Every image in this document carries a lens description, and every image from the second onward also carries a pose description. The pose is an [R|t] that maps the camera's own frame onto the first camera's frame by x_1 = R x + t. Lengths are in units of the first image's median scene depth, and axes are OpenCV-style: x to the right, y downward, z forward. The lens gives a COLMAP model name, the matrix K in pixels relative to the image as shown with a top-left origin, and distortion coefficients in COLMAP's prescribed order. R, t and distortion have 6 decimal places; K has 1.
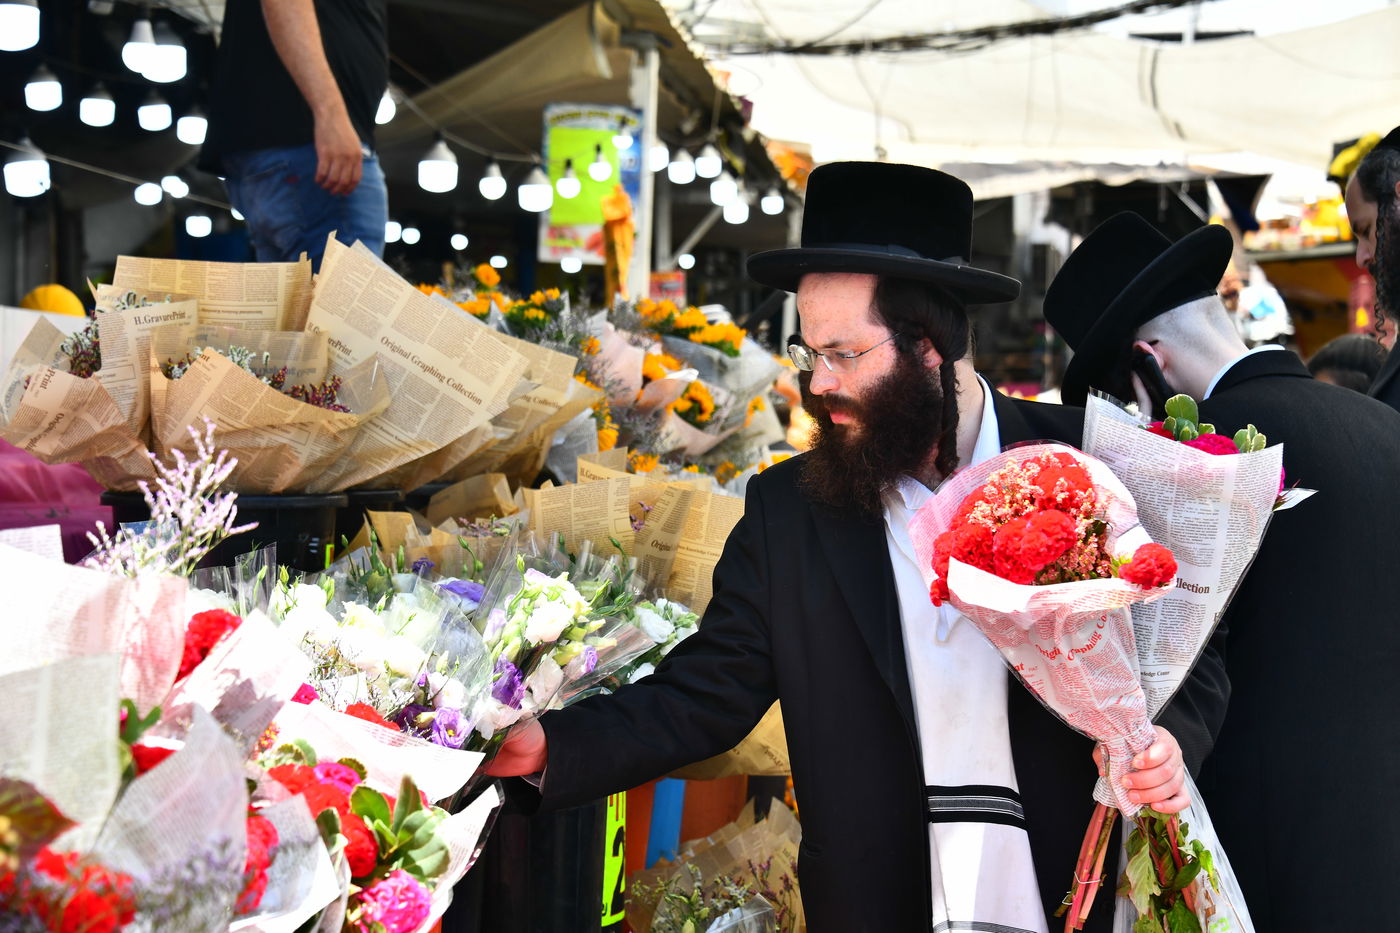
lens RADIAL K [[3431.3, 0, 699.8], [0, 3431.3, 466.4], [0, 0, 1]] dist [-0.301997, 0.000000]
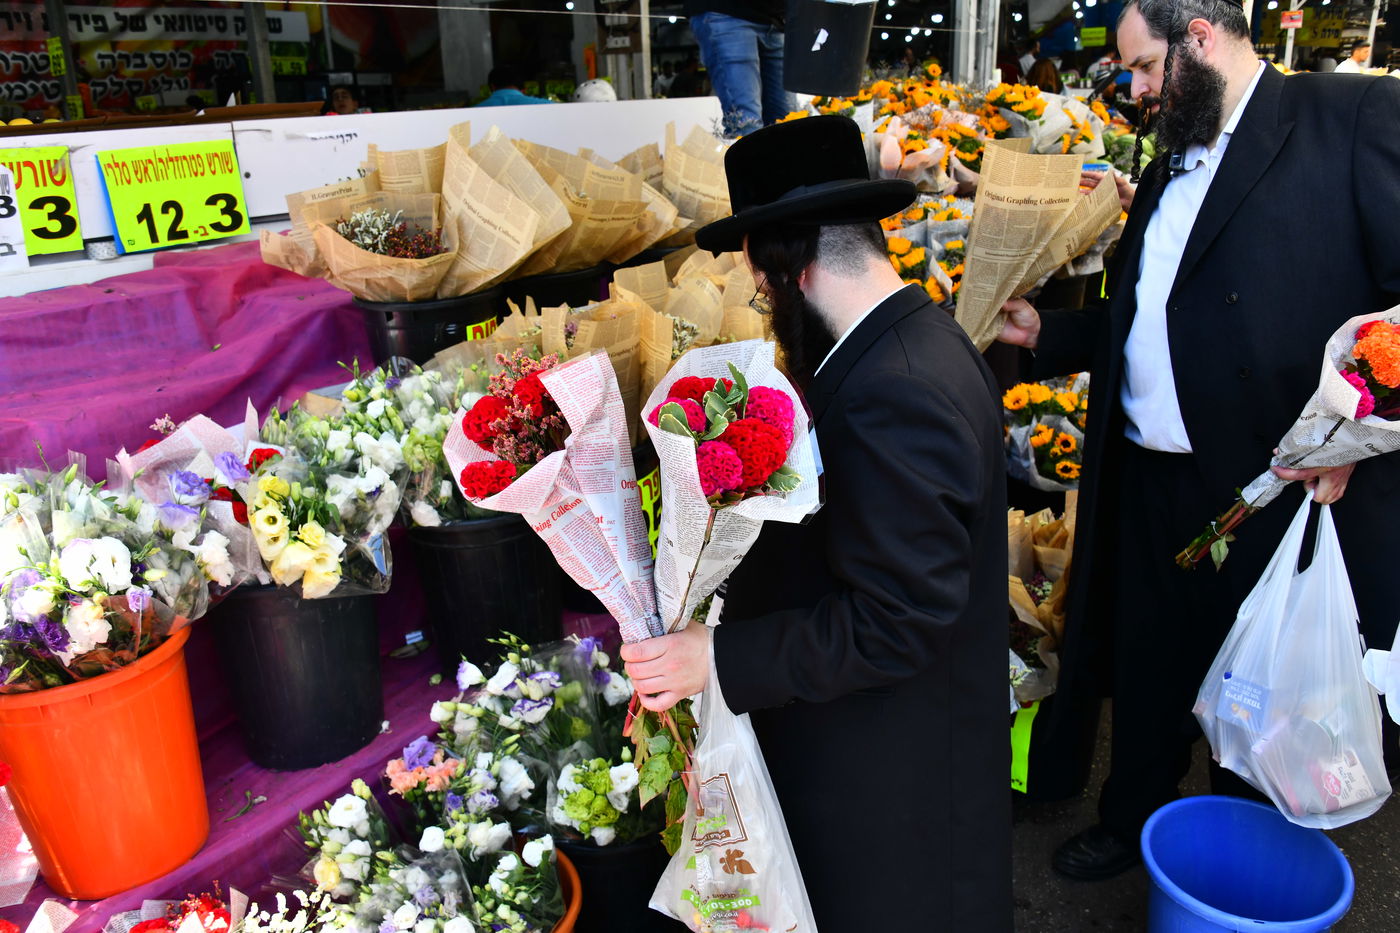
lens RADIAL K [[1081.2, 0, 713.7], [0, 1081.2, 456.9], [0, 0, 1]] dist [-0.063265, 0.019462]
pose [[0.852958, 0.135429, -0.504104, 0.259036], [0.040329, 0.945771, 0.322321, -0.078866], [0.520419, -0.295257, 0.801241, 0.640145]]
